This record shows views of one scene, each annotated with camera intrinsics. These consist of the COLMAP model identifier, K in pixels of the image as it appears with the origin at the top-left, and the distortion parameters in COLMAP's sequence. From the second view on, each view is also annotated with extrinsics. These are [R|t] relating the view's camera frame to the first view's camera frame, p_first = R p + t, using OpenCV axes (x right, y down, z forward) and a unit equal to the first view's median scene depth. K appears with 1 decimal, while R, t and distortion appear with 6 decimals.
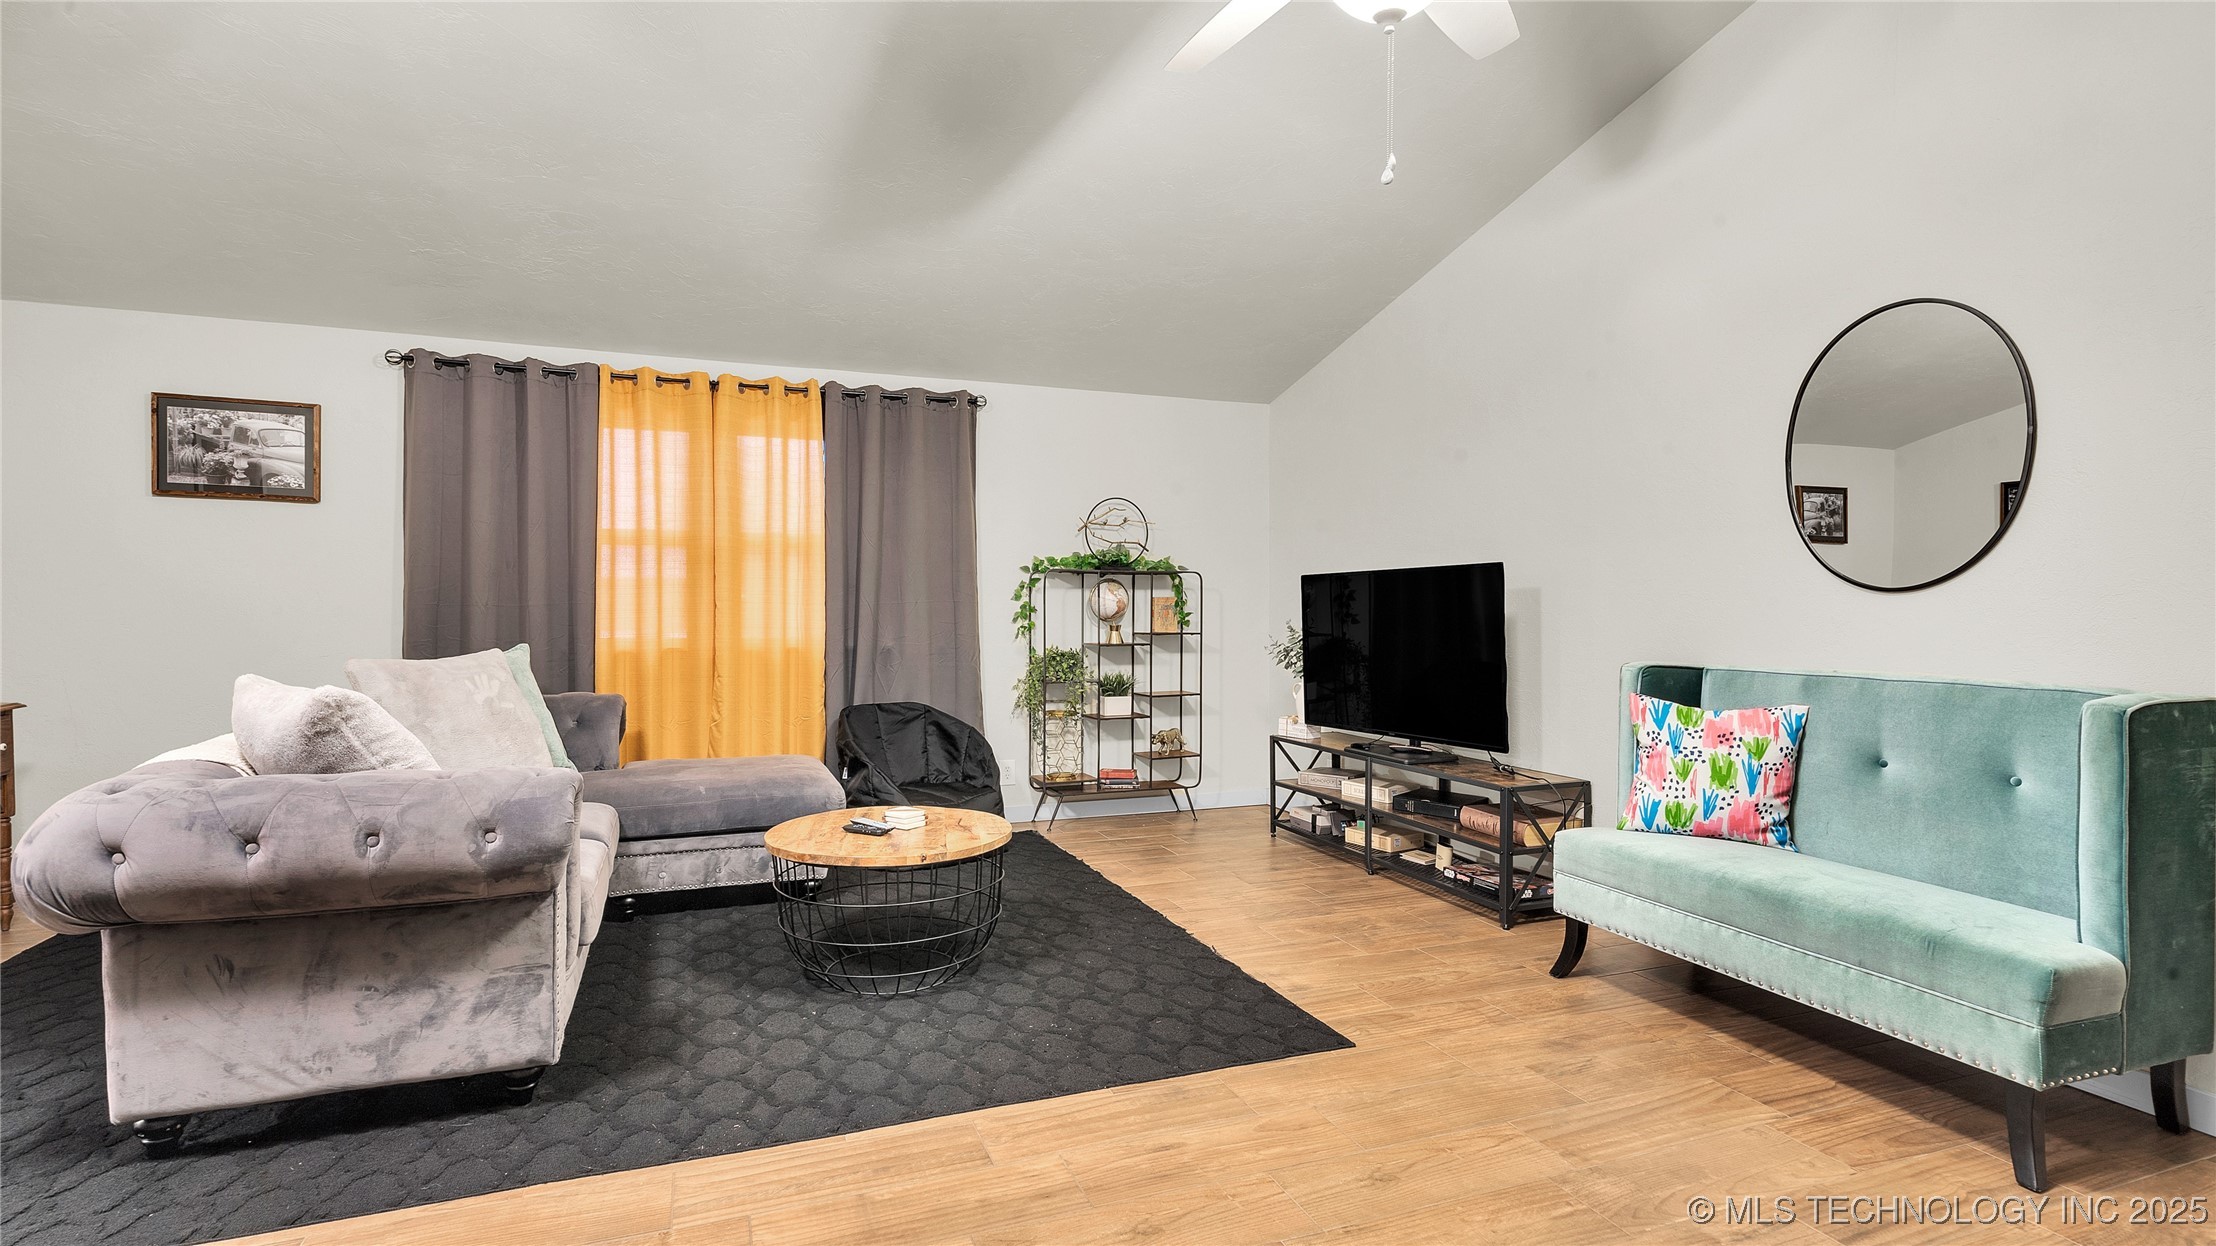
lens RADIAL K [[1027.8, 0, 1079.9], [0, 1027.8, 626.6], [0, 0, 1]] dist [-0.003154, 0.001526]
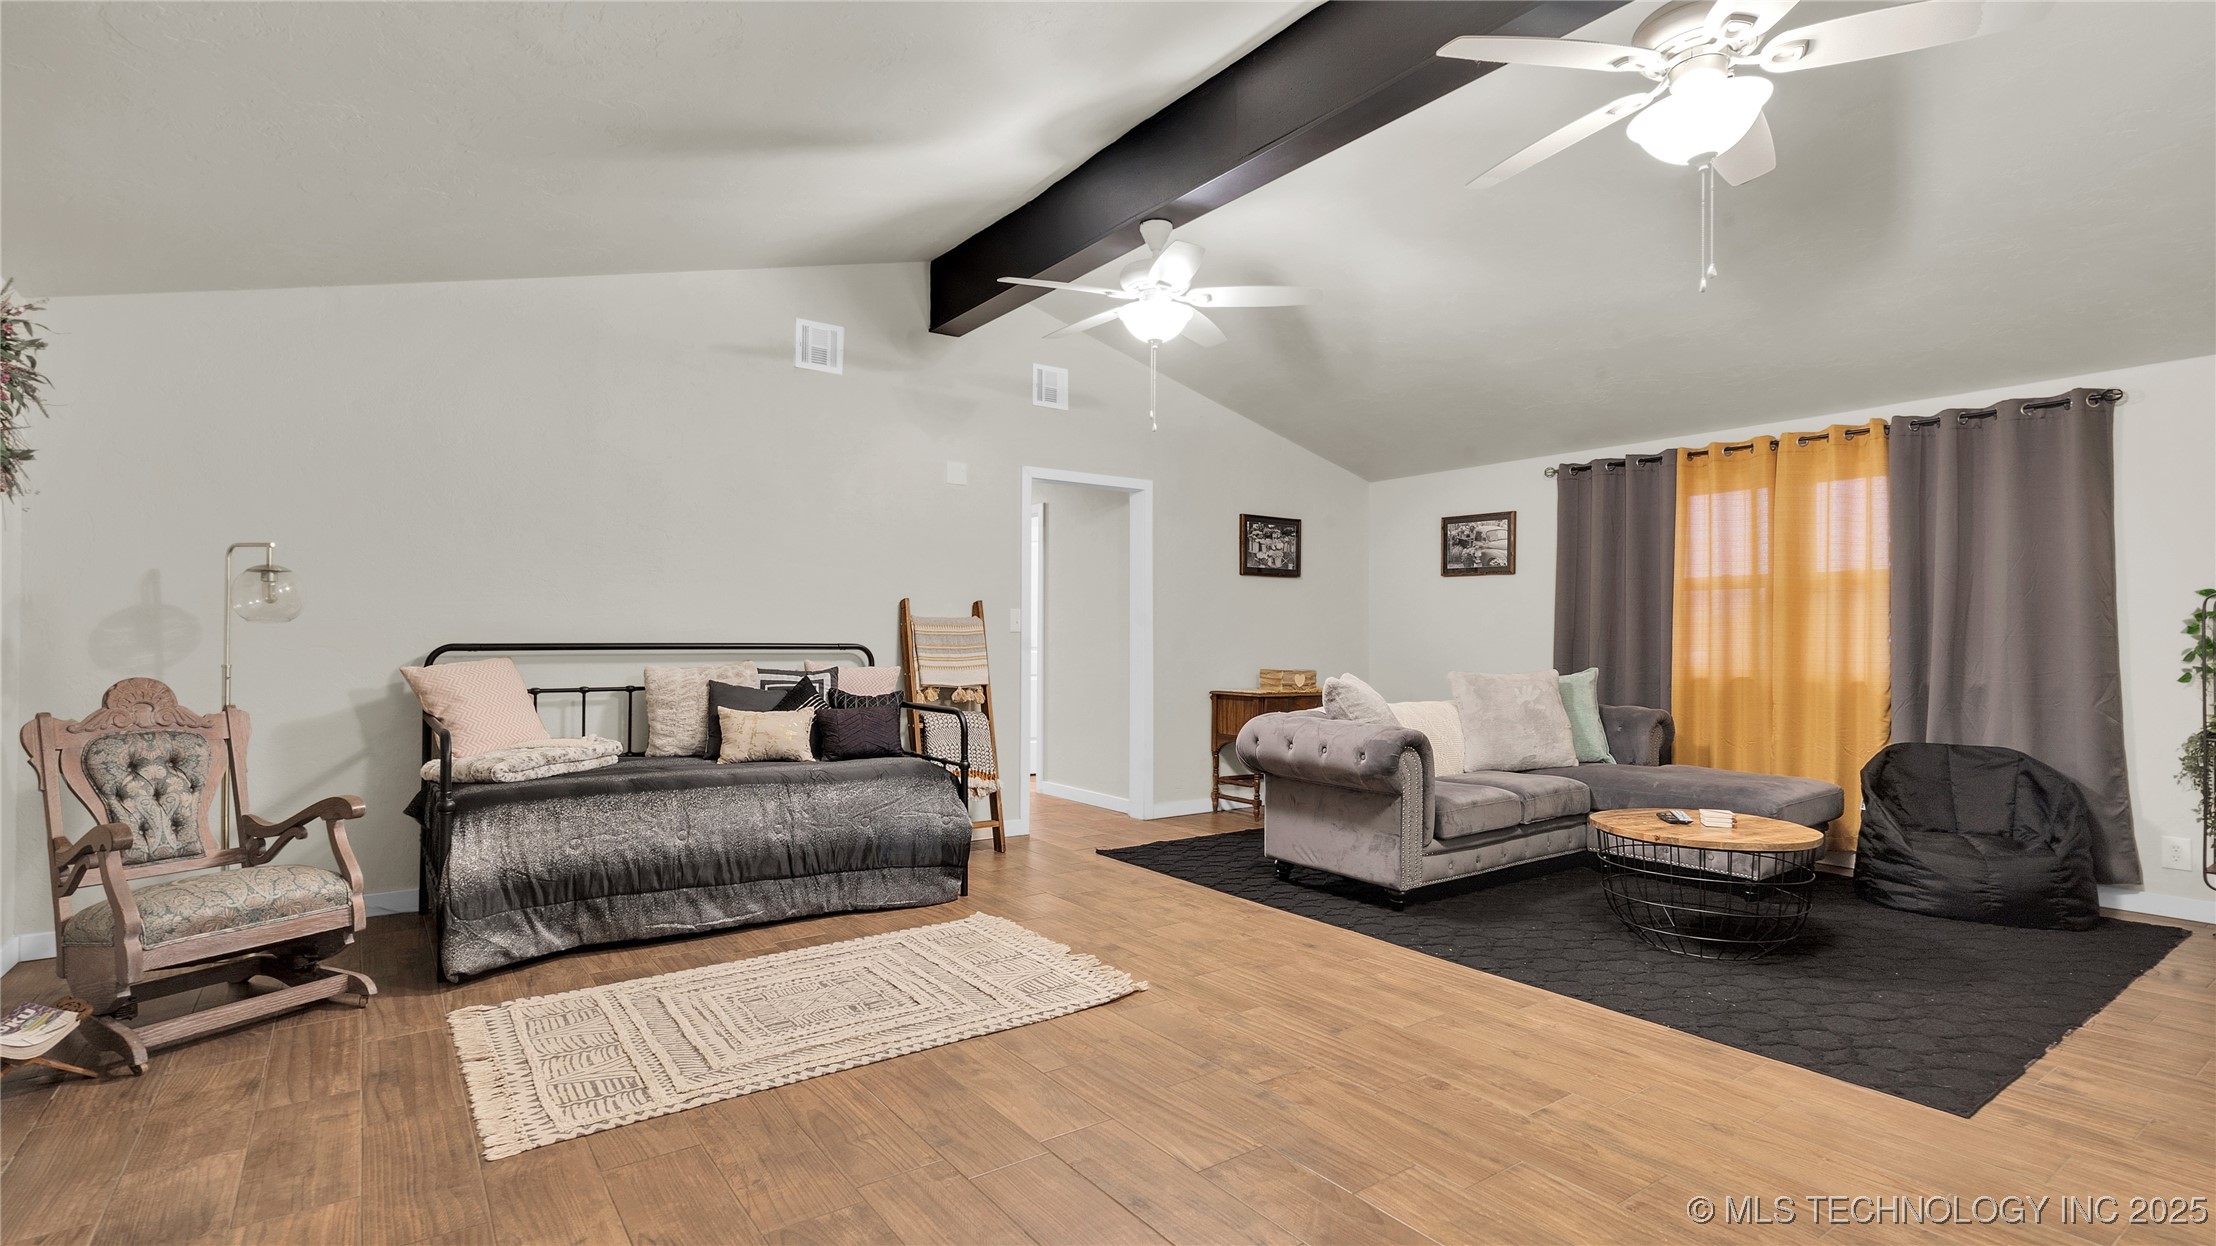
lens RADIAL K [[1027.8, 0, 1105.0], [0, 1027.8, 630.1], [0, 0, 1]] dist [-0.003154, 0.001526]
pose [[0.260145, -0.010317, -0.965515, 0.607992], [-0.020847, 0.999650, -0.016299, 0.002132], [0.965345, 0.024368, 0.259838, 0.003850]]
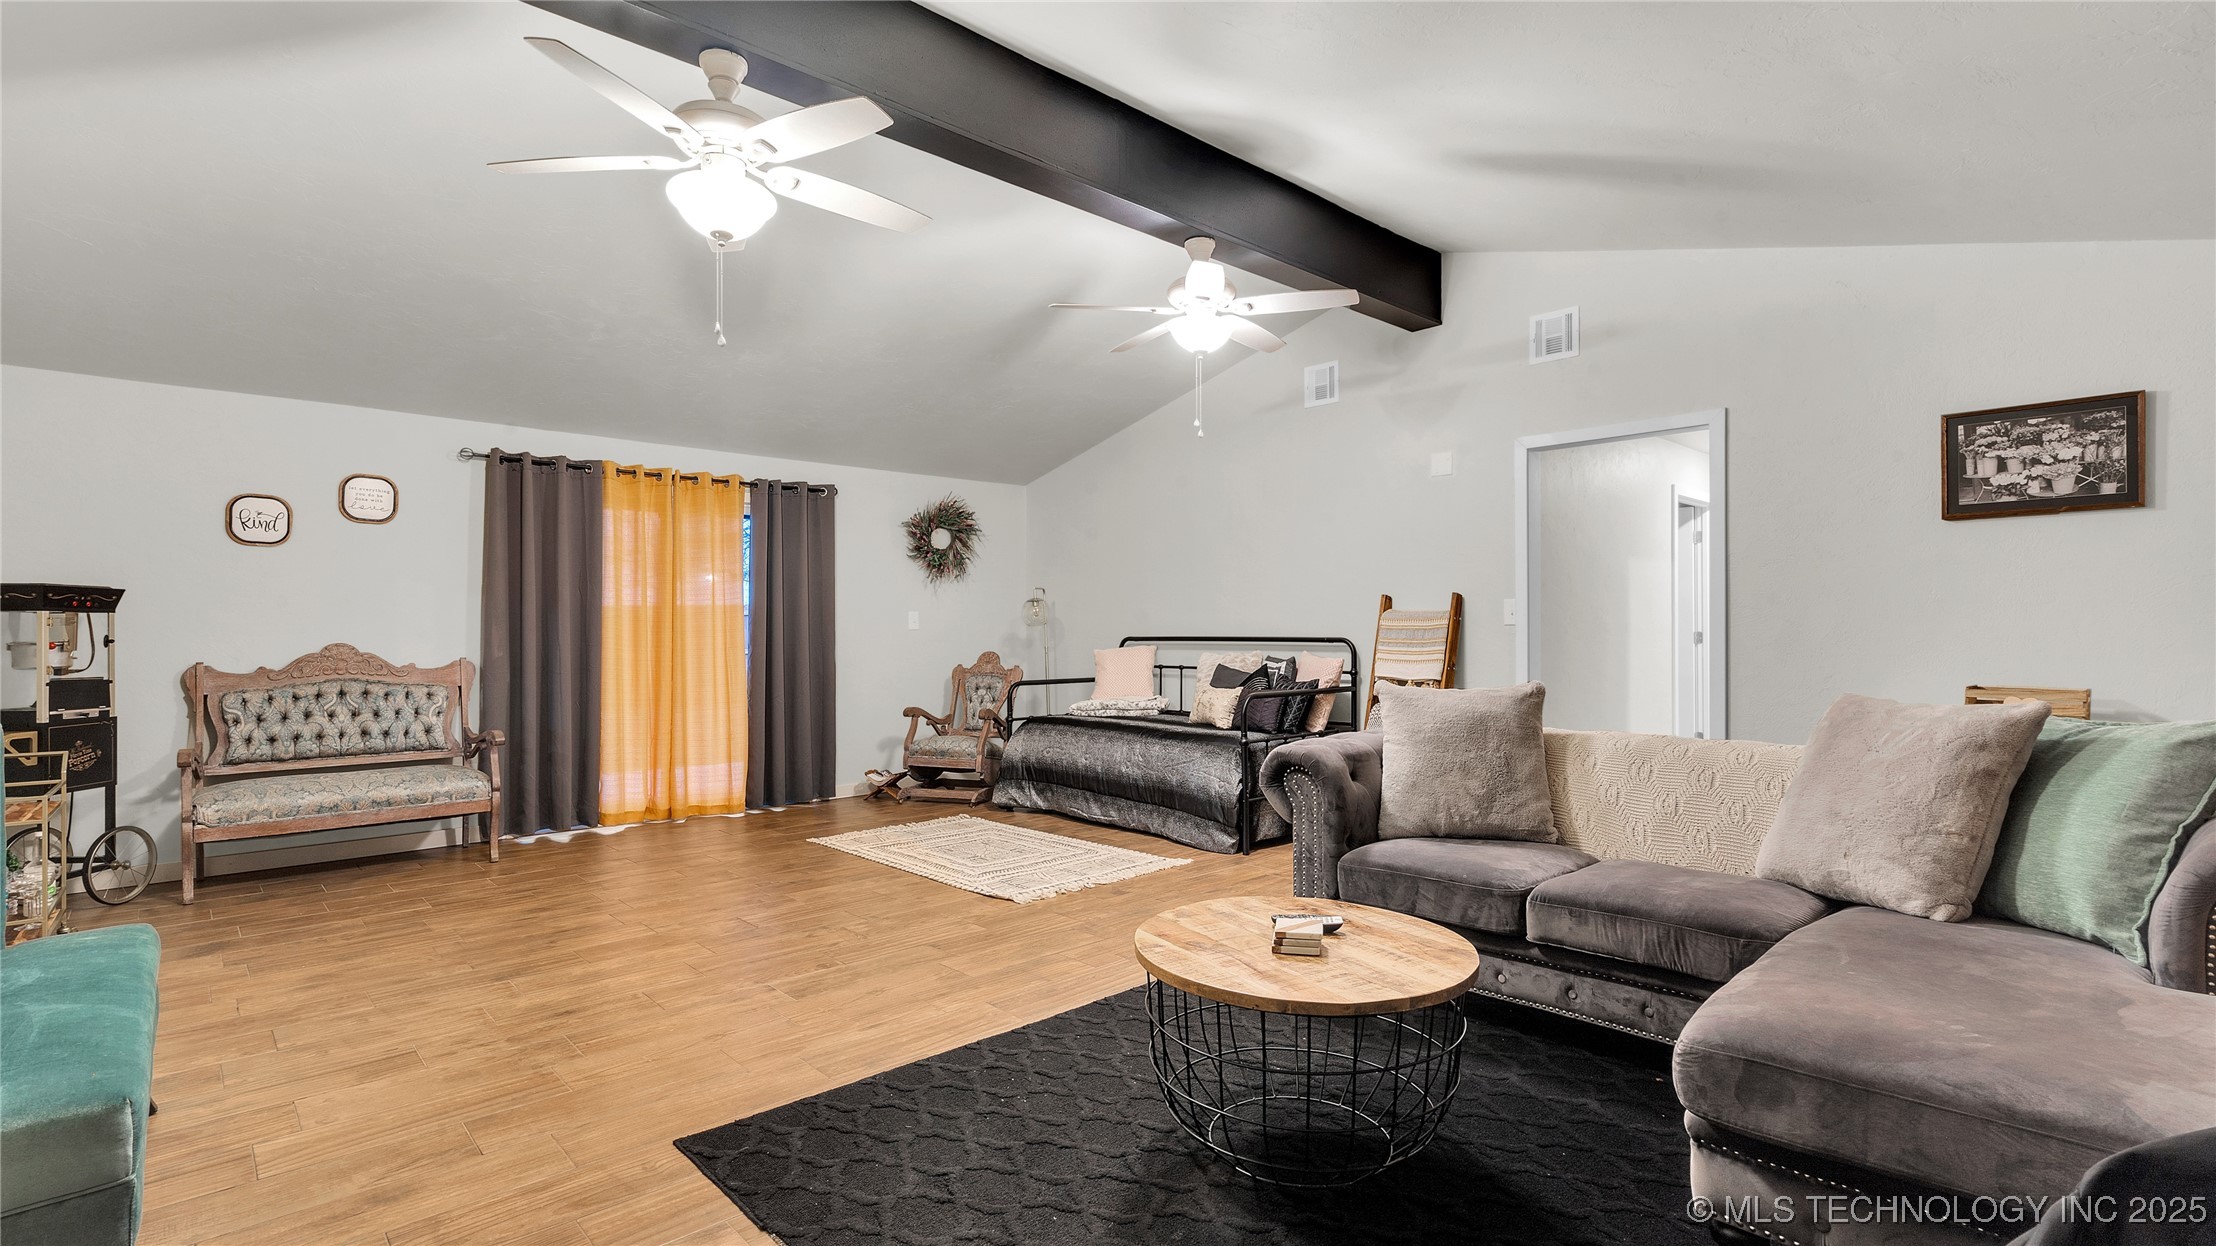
lens RADIAL K [[1027.8, 0, 1089.6], [0, 1027.8, 624.8], [0, 0, 1]] dist [-0.003154, 0.001526]
pose [[-0.927714, -0.003210, -0.373279, 0.169586], [-0.007427, 0.999924, 0.009860, -0.024031], [0.373219, 0.011920, -0.927667, 1.222062]]
